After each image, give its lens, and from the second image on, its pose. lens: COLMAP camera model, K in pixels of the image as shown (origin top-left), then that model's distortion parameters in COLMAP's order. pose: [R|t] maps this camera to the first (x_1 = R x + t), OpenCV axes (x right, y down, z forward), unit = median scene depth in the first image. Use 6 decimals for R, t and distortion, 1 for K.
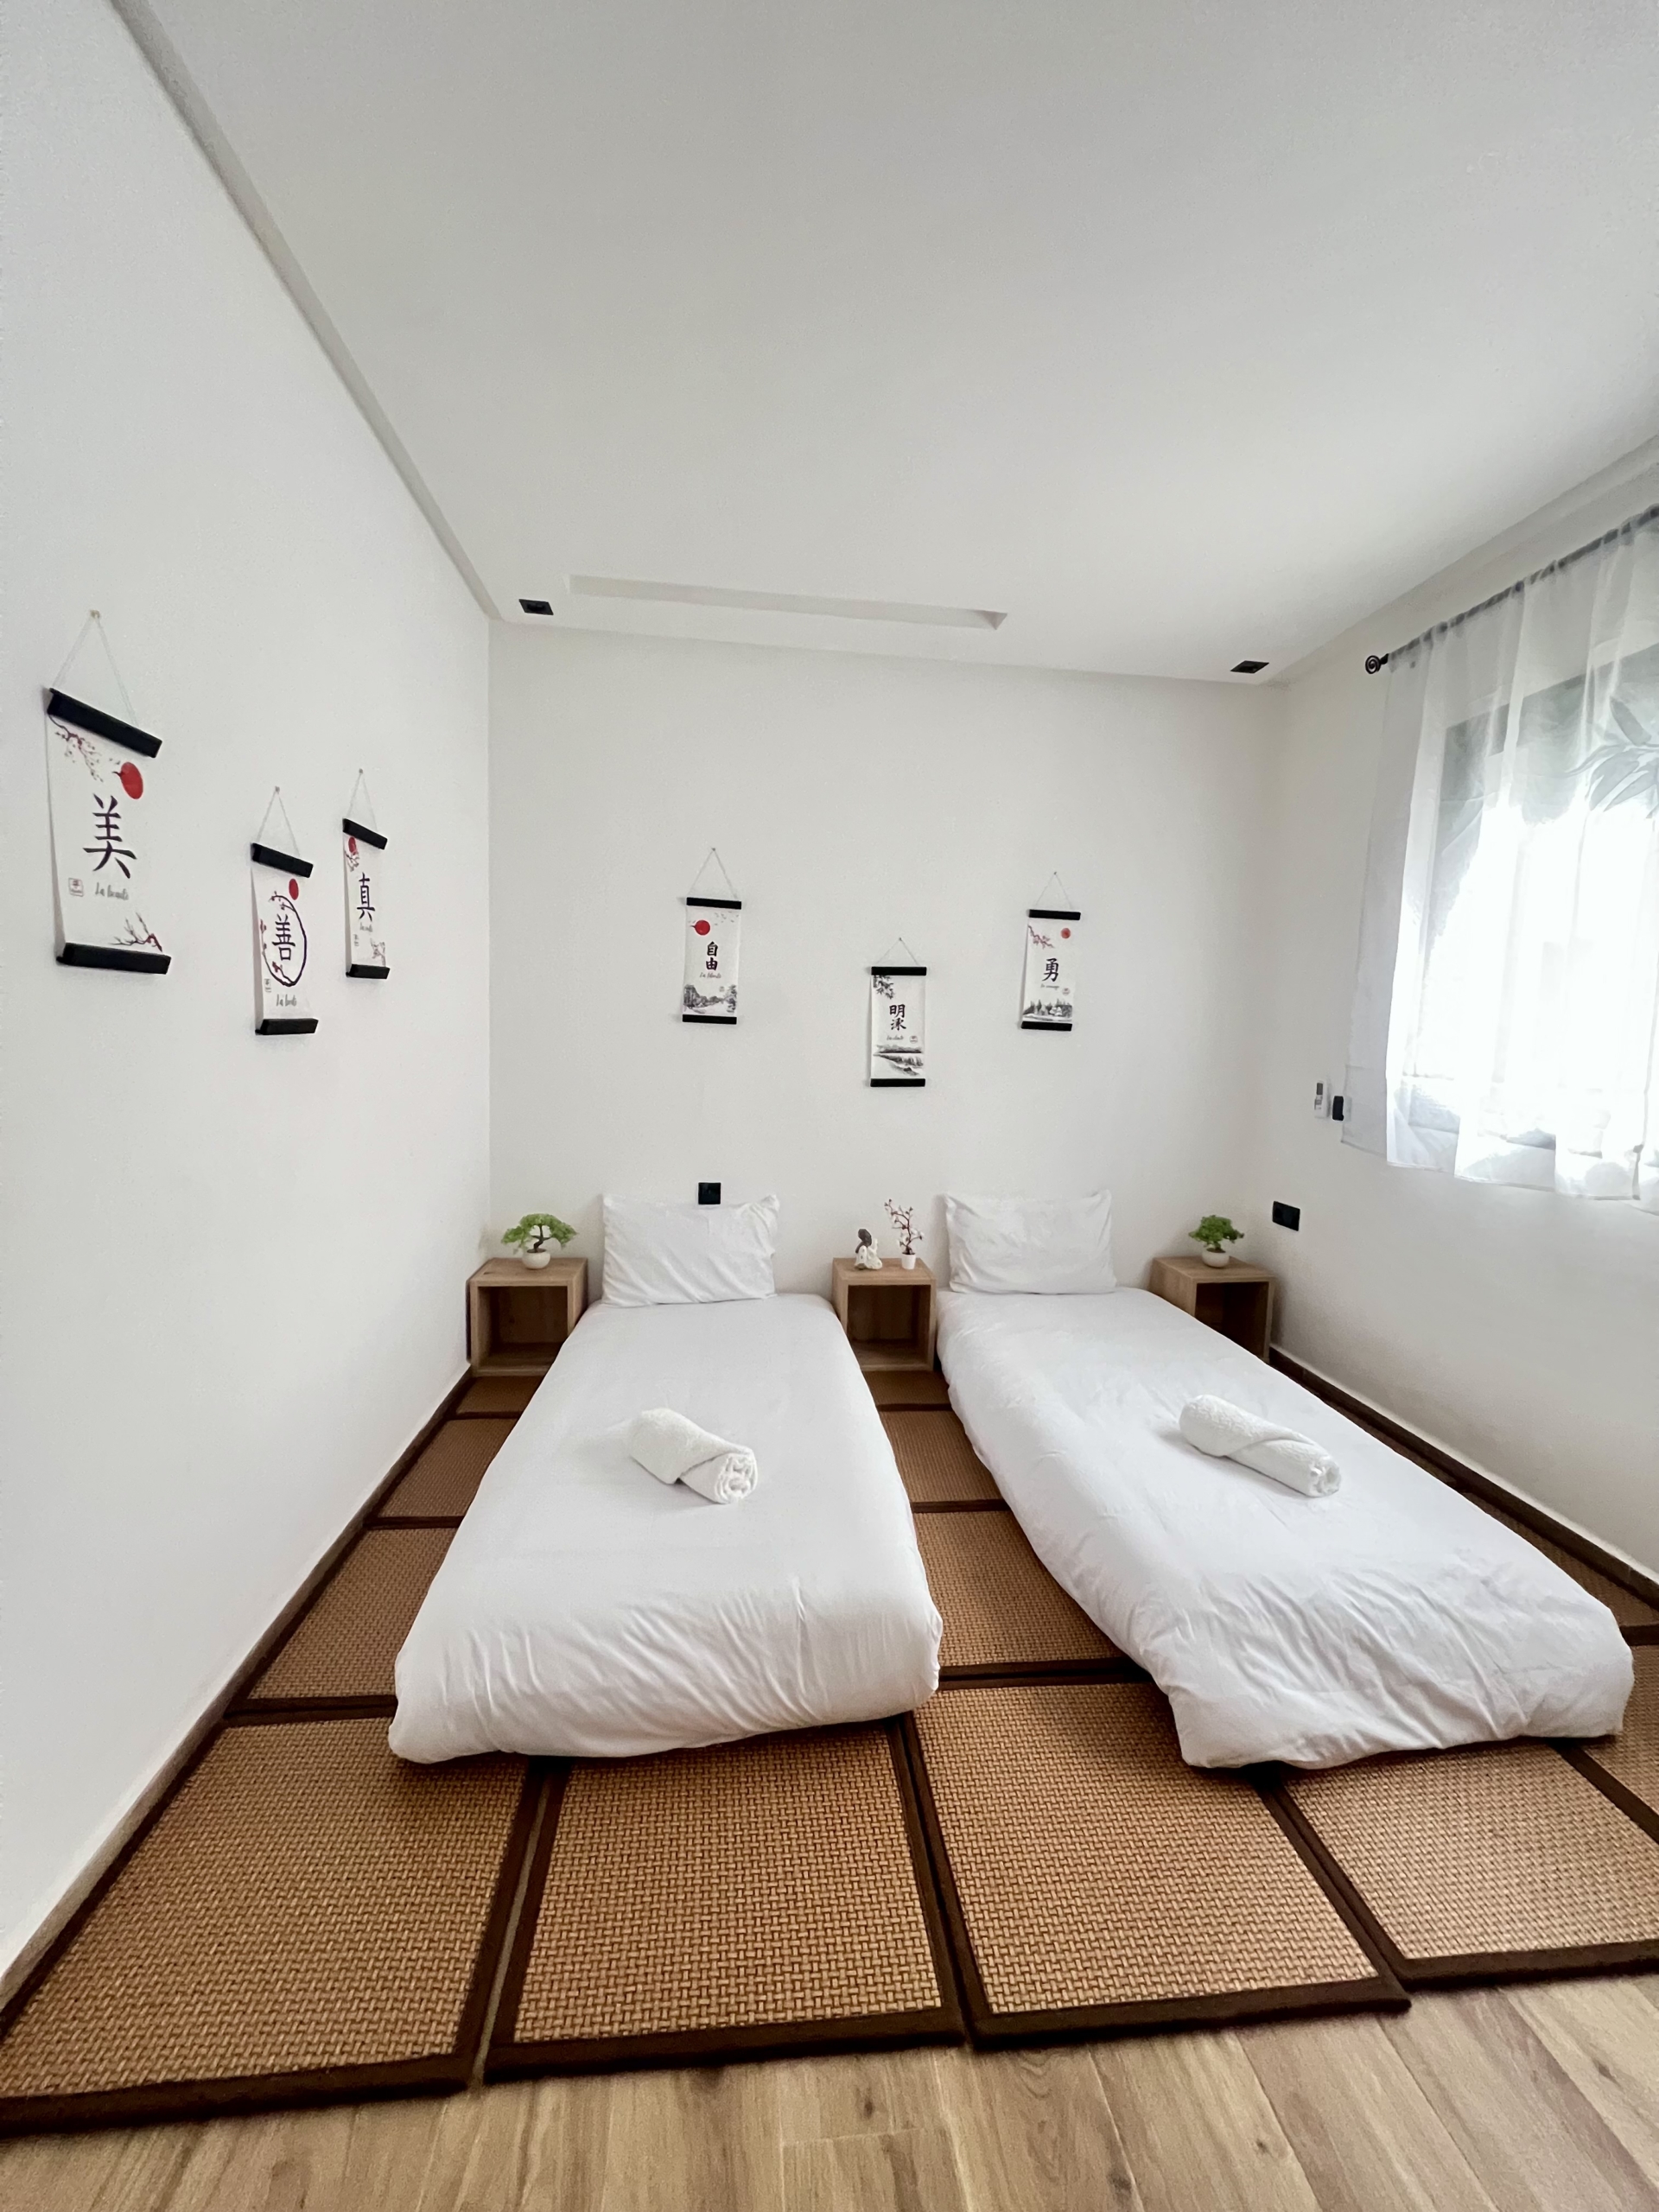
lens RADIAL K [[883.8, 0, 830.1], [0, 883.8, 1107.8], [0, 0, 1]] dist [0.001150, 0.000364]
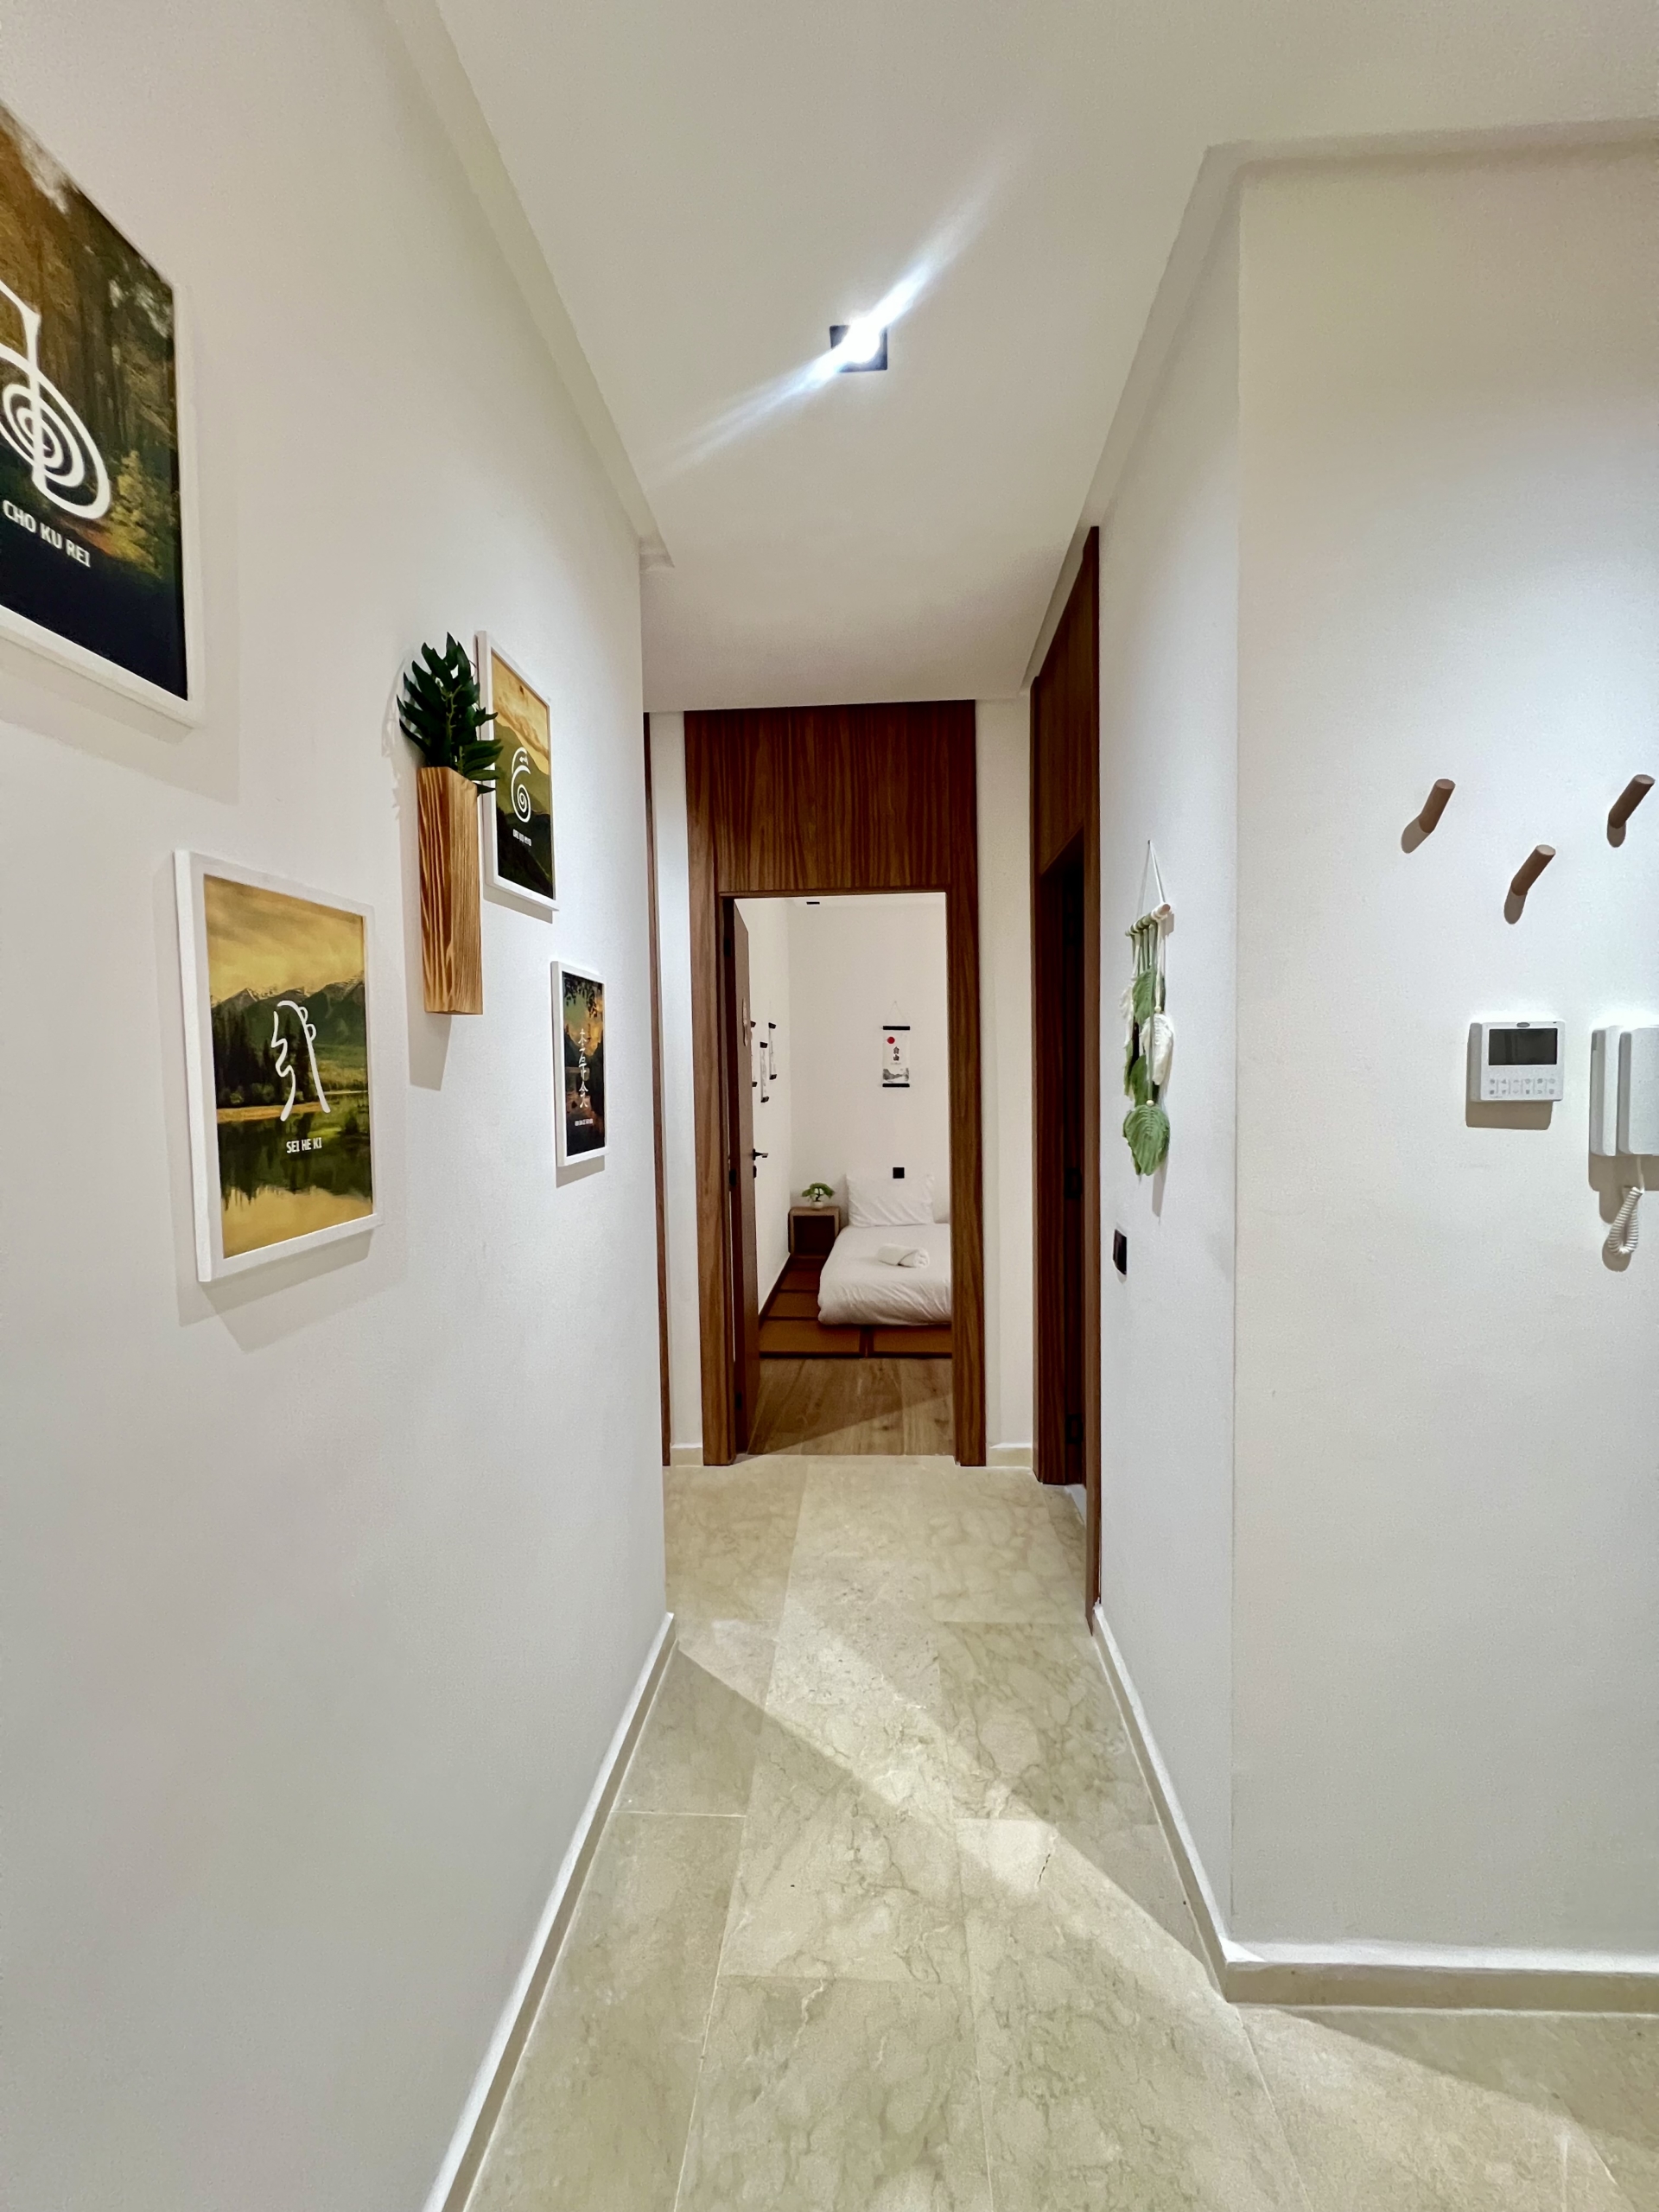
lens RADIAL K [[883.8, 0, 839.1], [0, 883.8, 1101.6], [0, 0, 1]] dist [0.001150, 0.000364]
pose [[0.985936, -0.040502, -0.162139, 0.077217], [0.031648, 0.997882, -0.056826, 0.060167], [0.164097, 0.050896, 0.985130, -1.280284]]
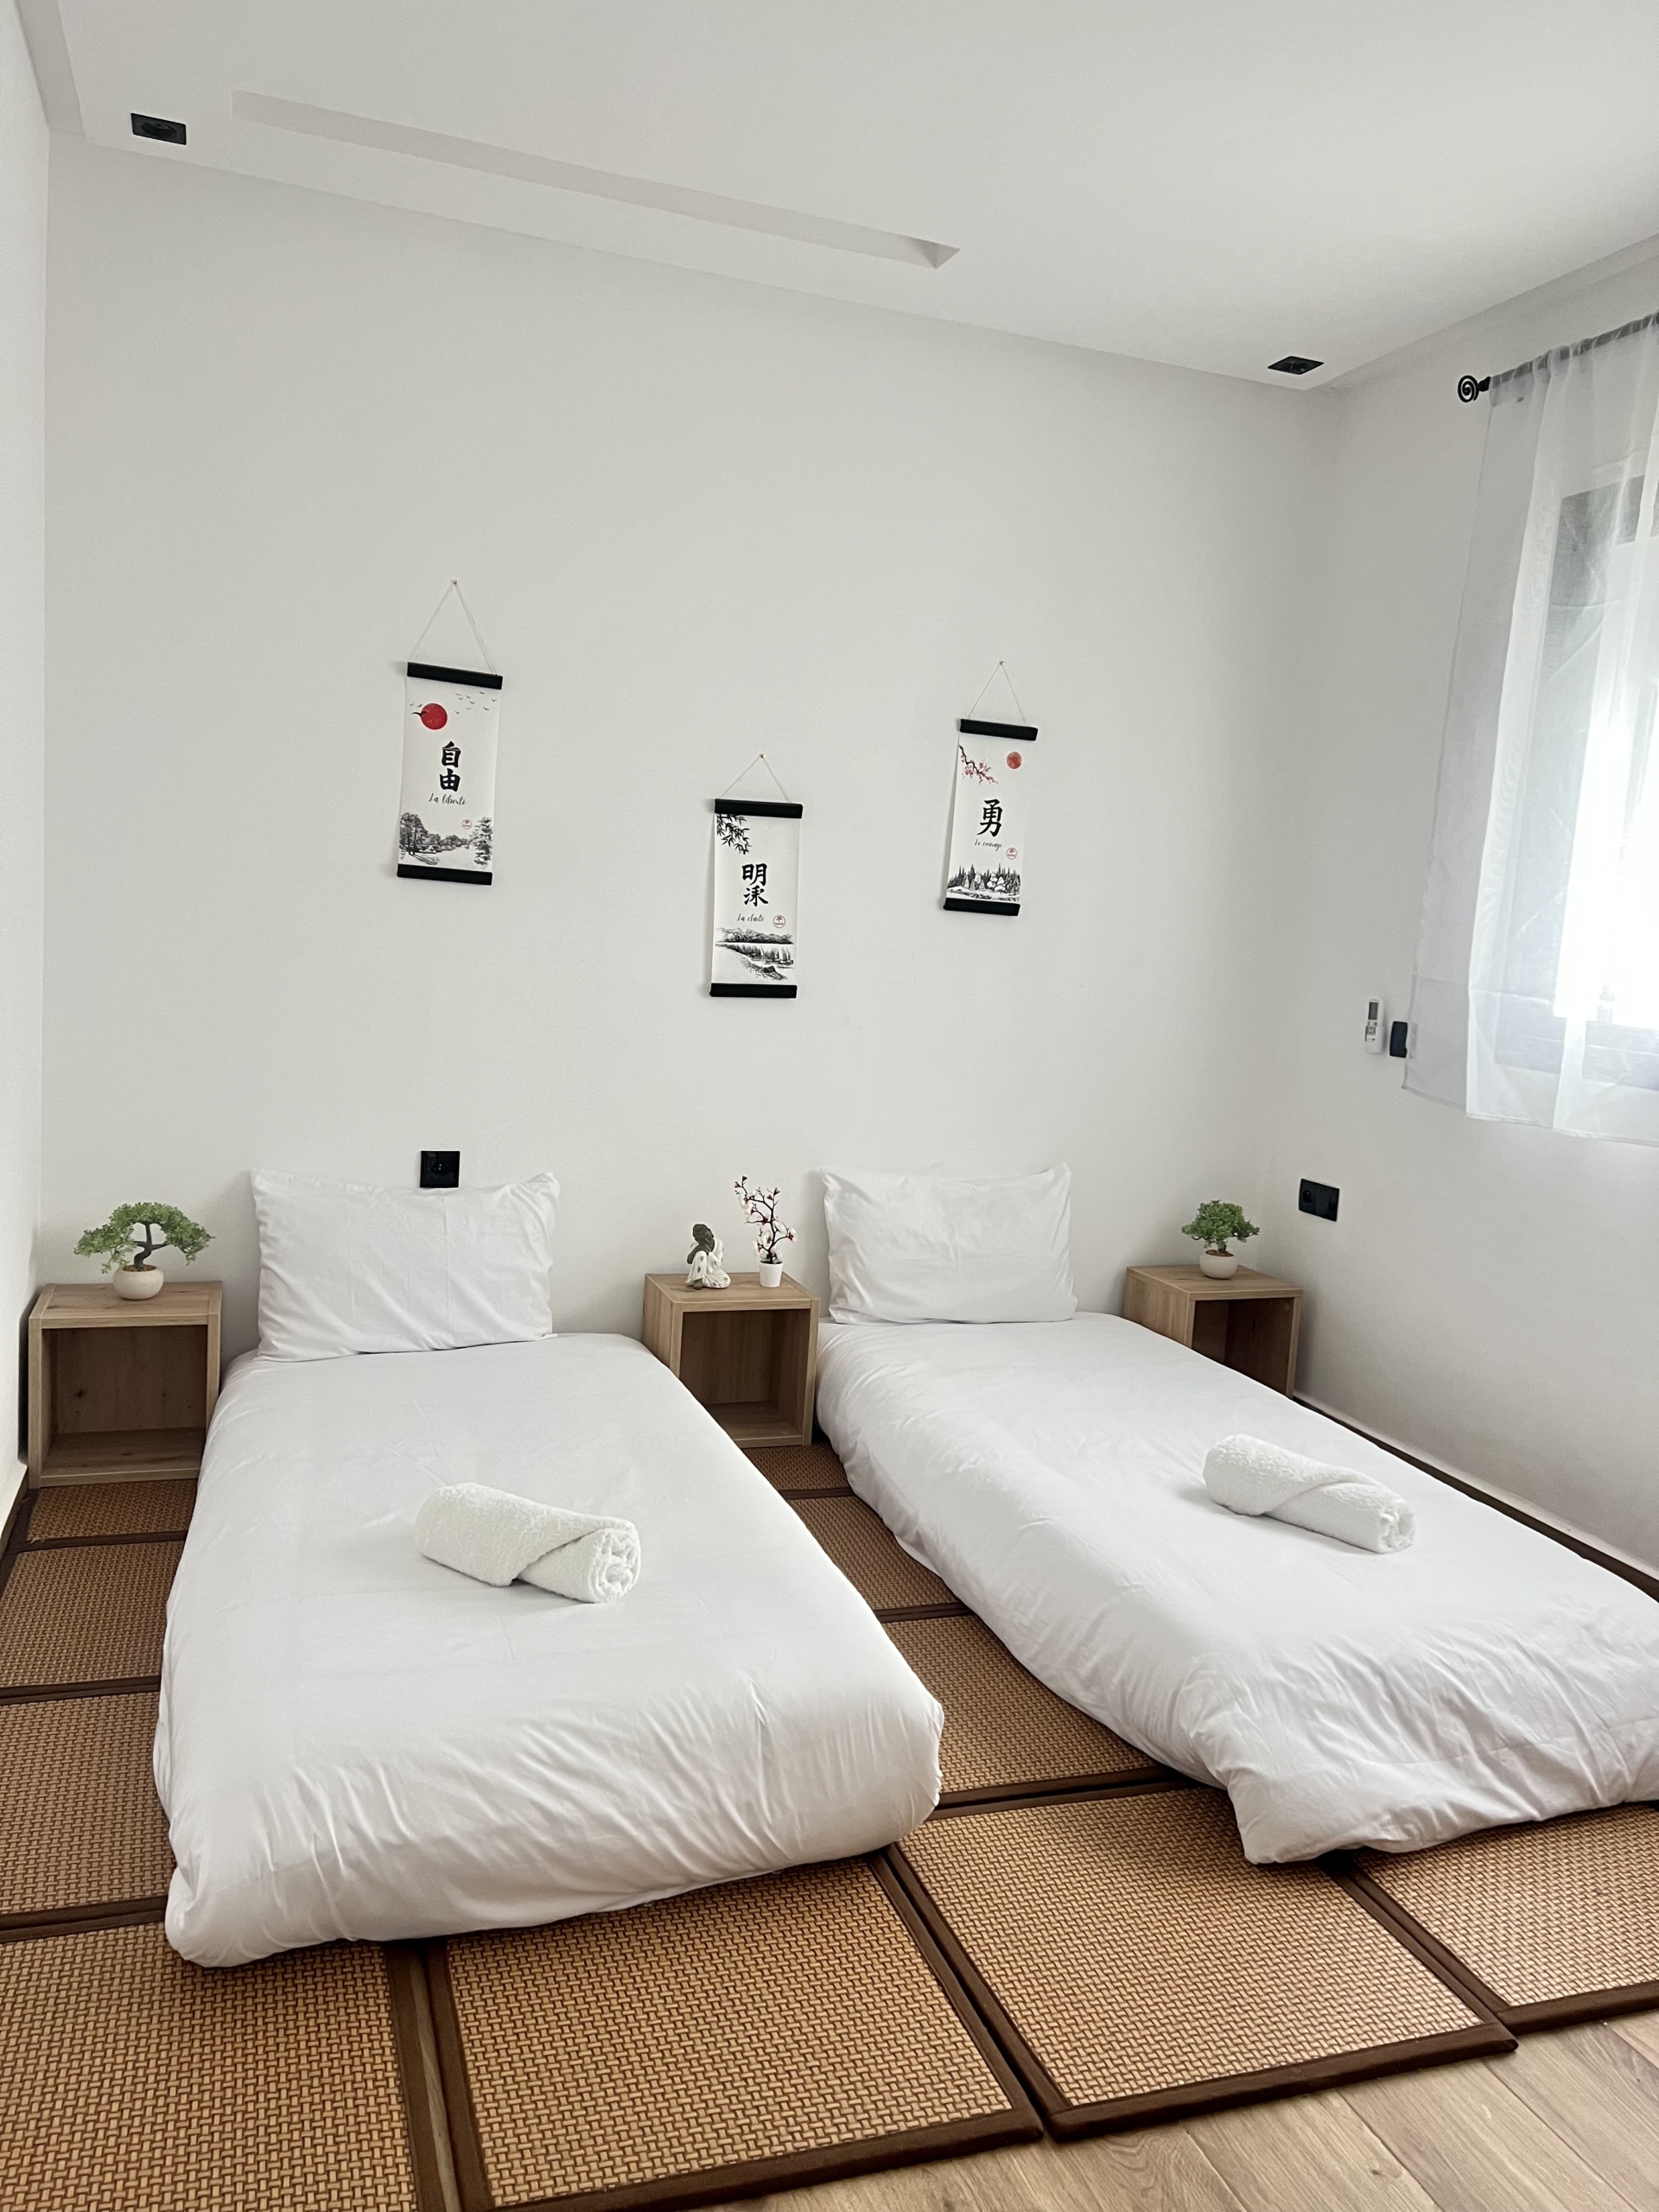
lens RADIAL K [[1650.5, 0, 836.1], [0, 1650.5, 1118.4], [0, 0, 1]] dist [0.055432, -0.051302]
pose [[0.973591, 0.004433, 0.228258, -0.171470], [-0.013790, 0.999128, 0.039416, 0.019958], [-0.227884, -0.041523, 0.972803, -0.187464]]
